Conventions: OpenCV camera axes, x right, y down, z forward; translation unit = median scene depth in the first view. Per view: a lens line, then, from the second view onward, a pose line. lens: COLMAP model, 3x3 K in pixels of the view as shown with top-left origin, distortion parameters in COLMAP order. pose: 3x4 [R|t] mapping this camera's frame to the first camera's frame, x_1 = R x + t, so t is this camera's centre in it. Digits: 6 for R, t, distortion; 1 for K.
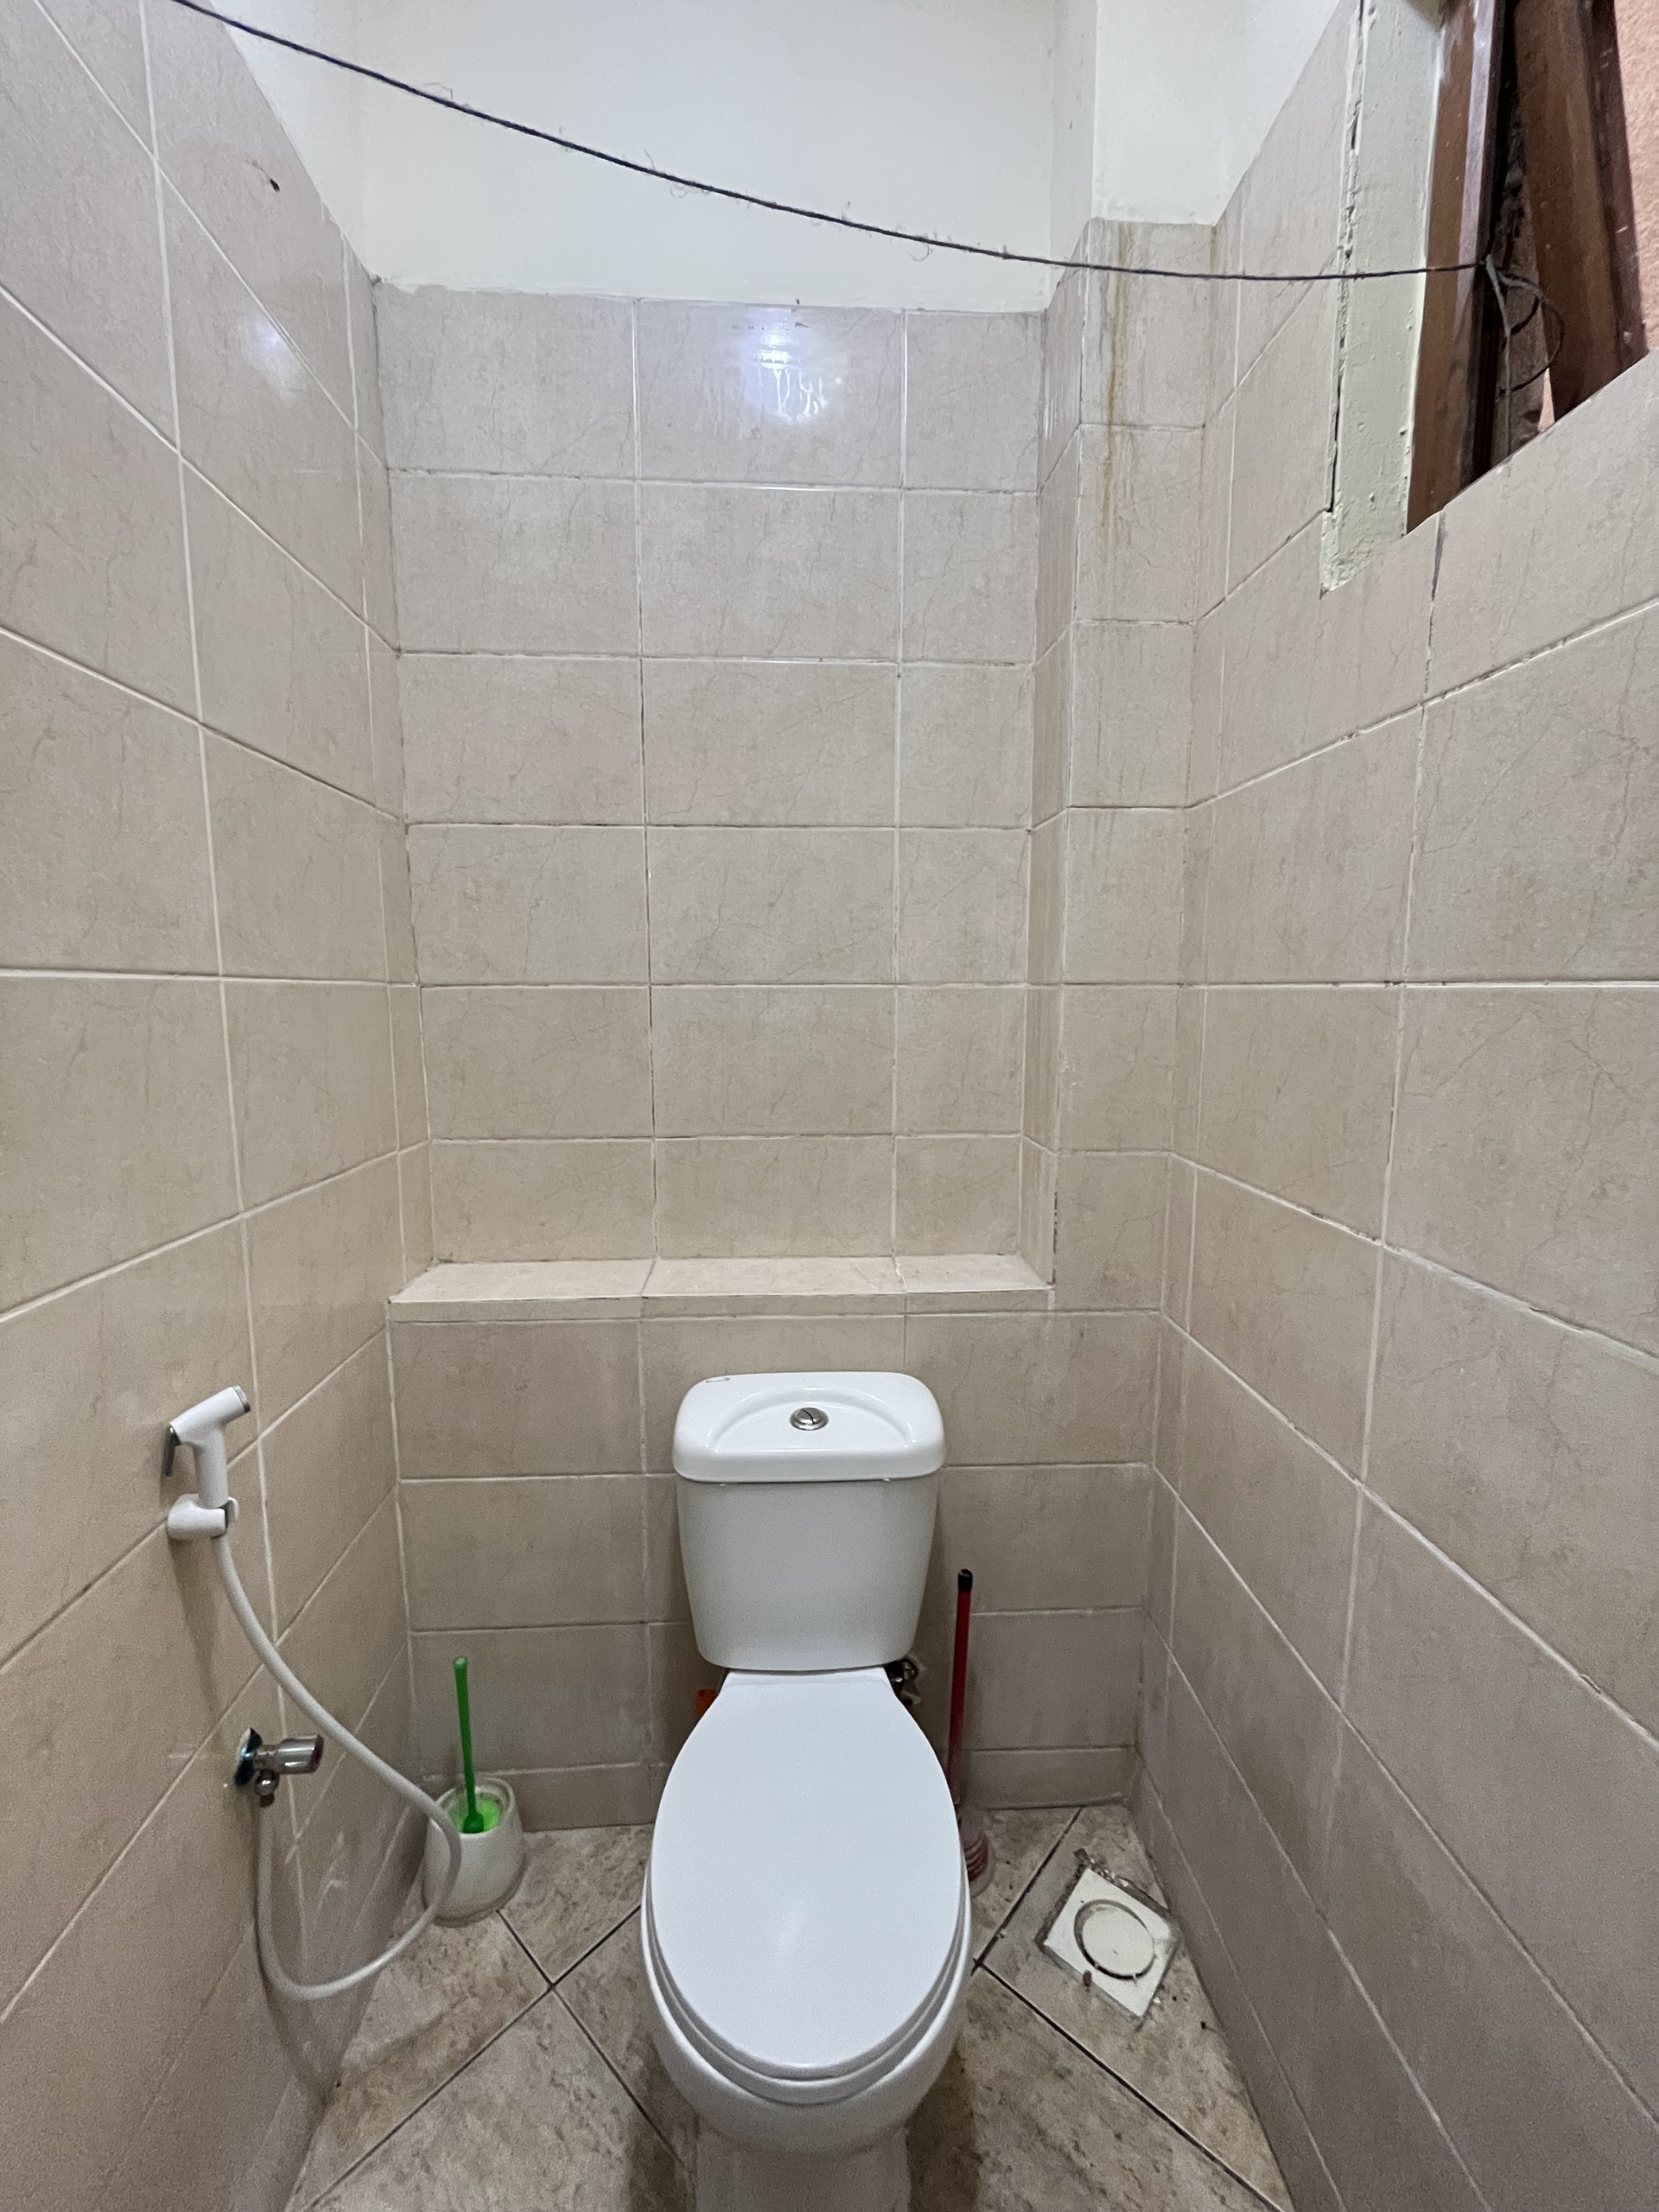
lens RADIAL K [[894.7, 0, 833.4], [0, 894.7, 1100.2], [0, 0, 1]] dist [-0.000966, -0.000323]
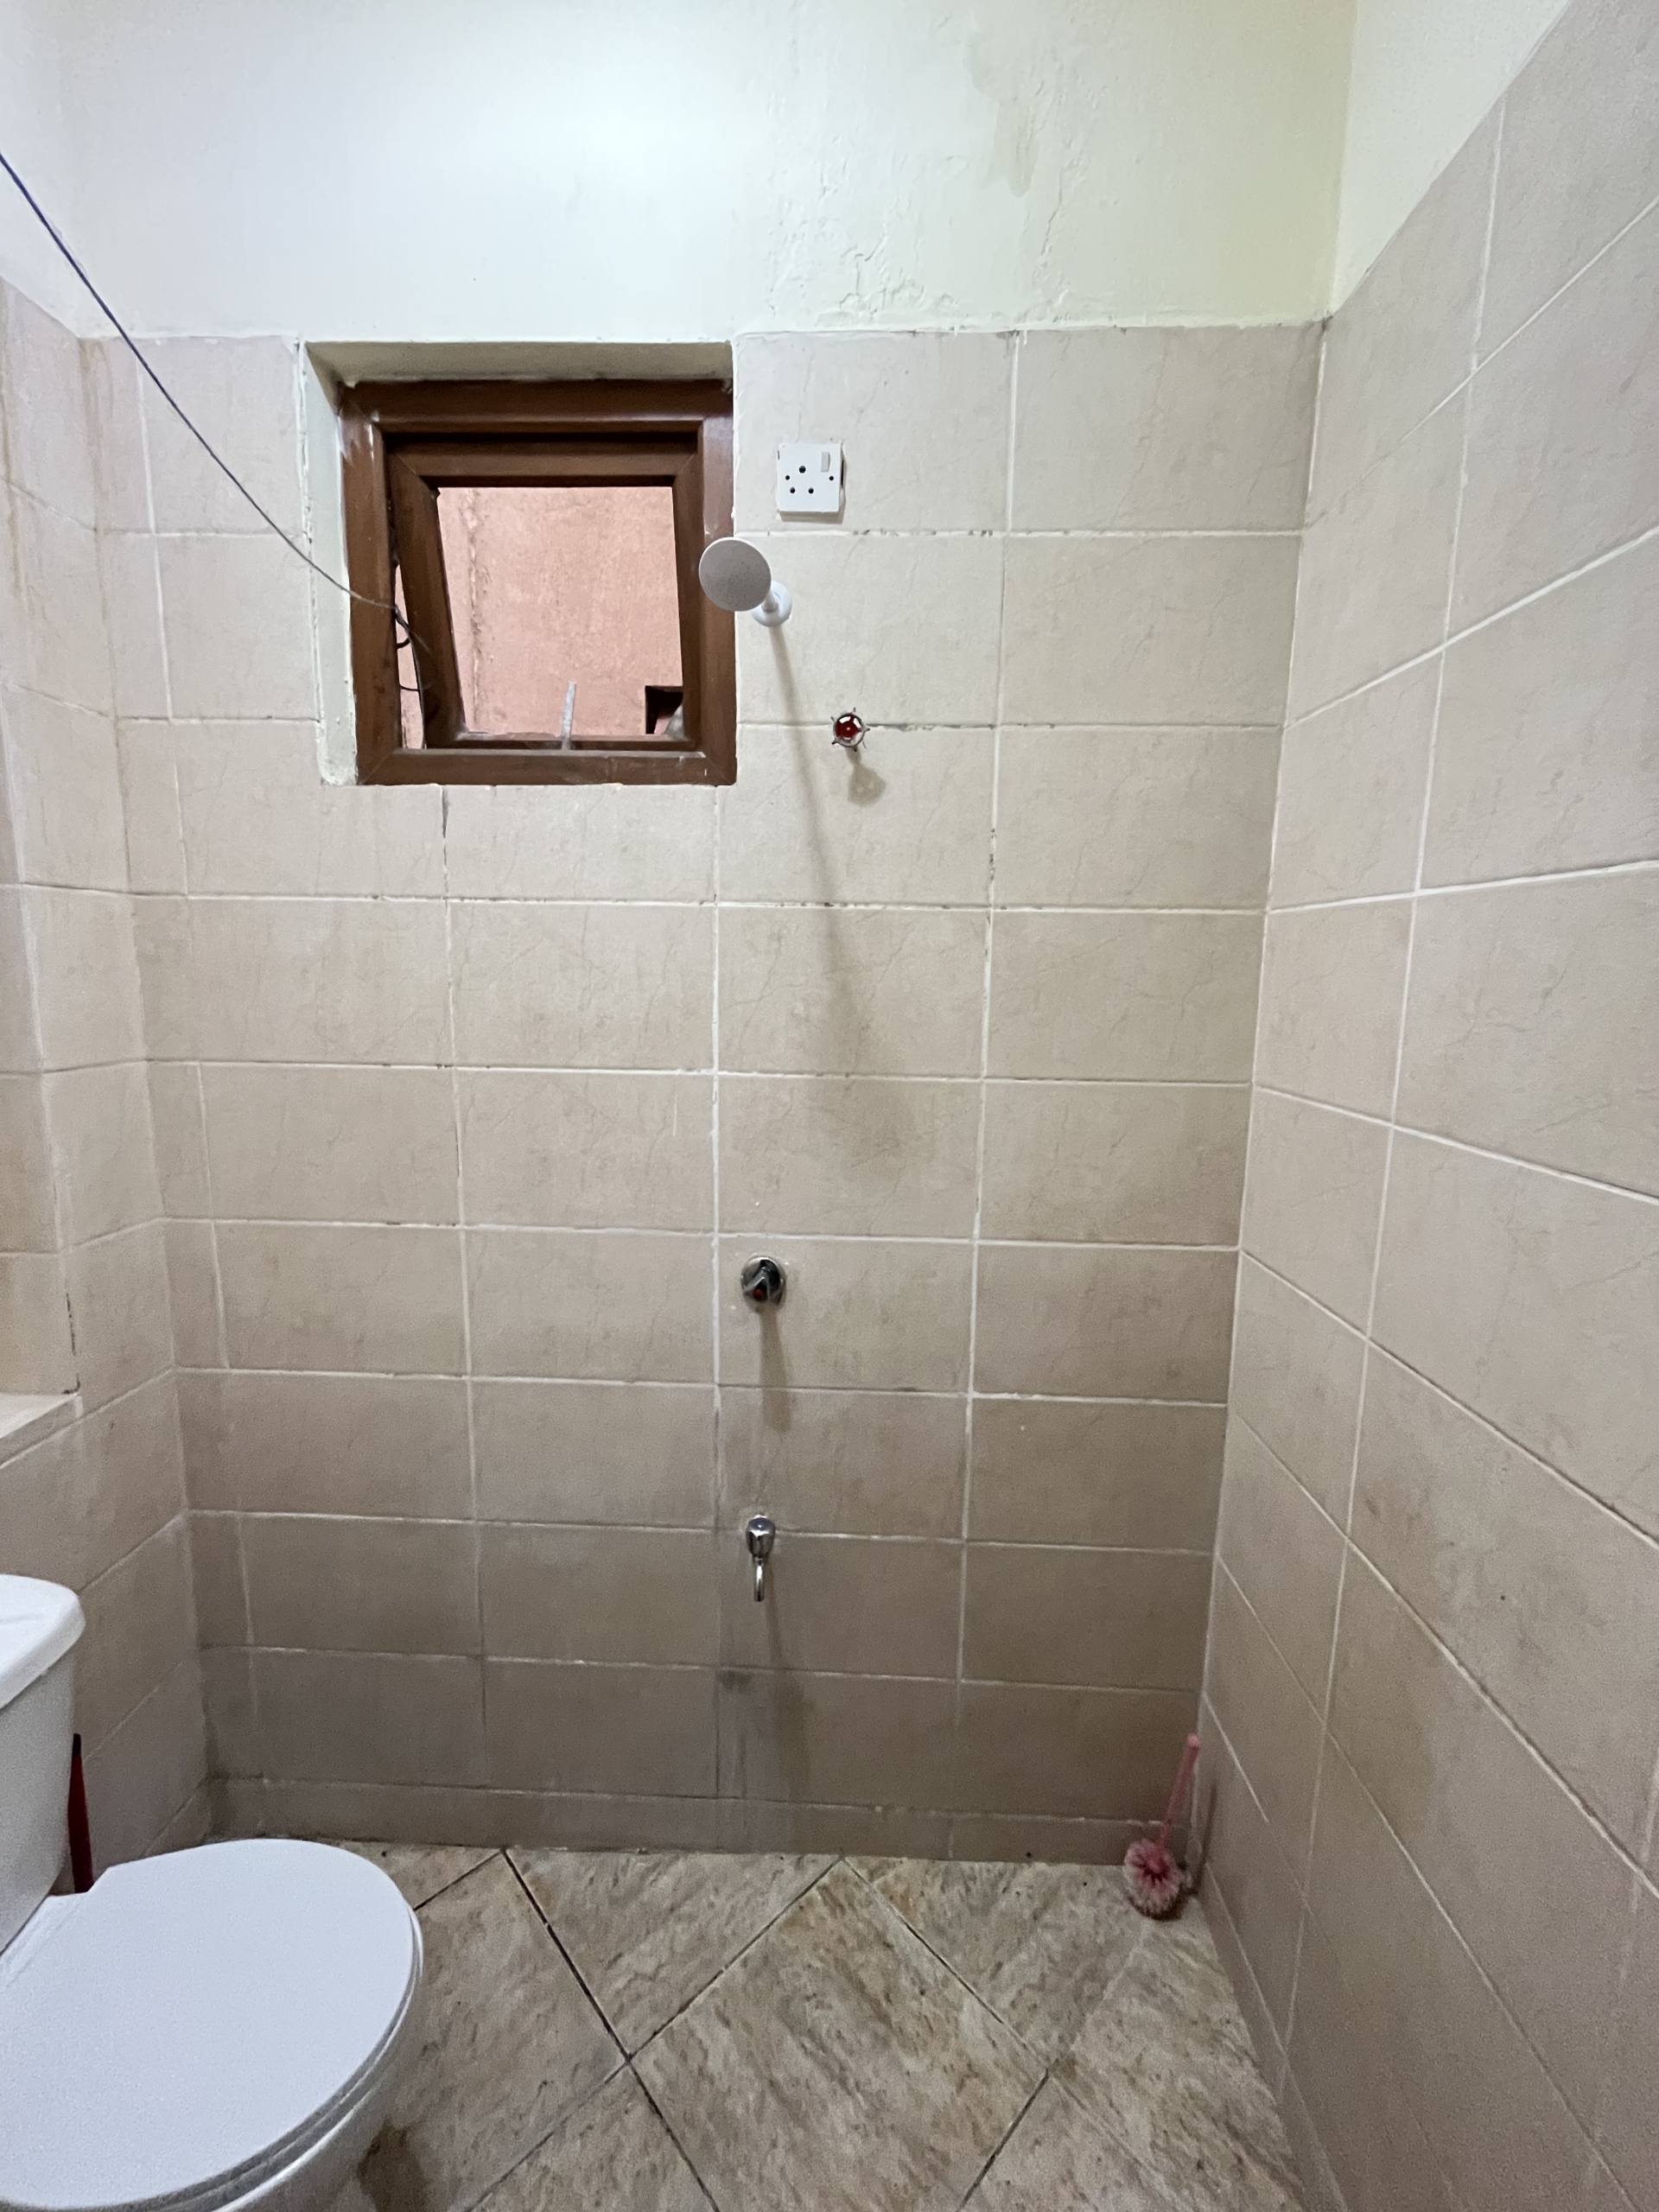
lens RADIAL K [[894.7, 0, 829.4], [0, 894.7, 1104.9], [0, 0, 1]] dist [-0.000966, -0.000323]
pose [[0.087371, -0.150335, 0.984767, -0.824106], [0.109879, 0.983970, 0.140464, -0.193970], [-0.990097, 0.095933, 0.102489, 0.148216]]
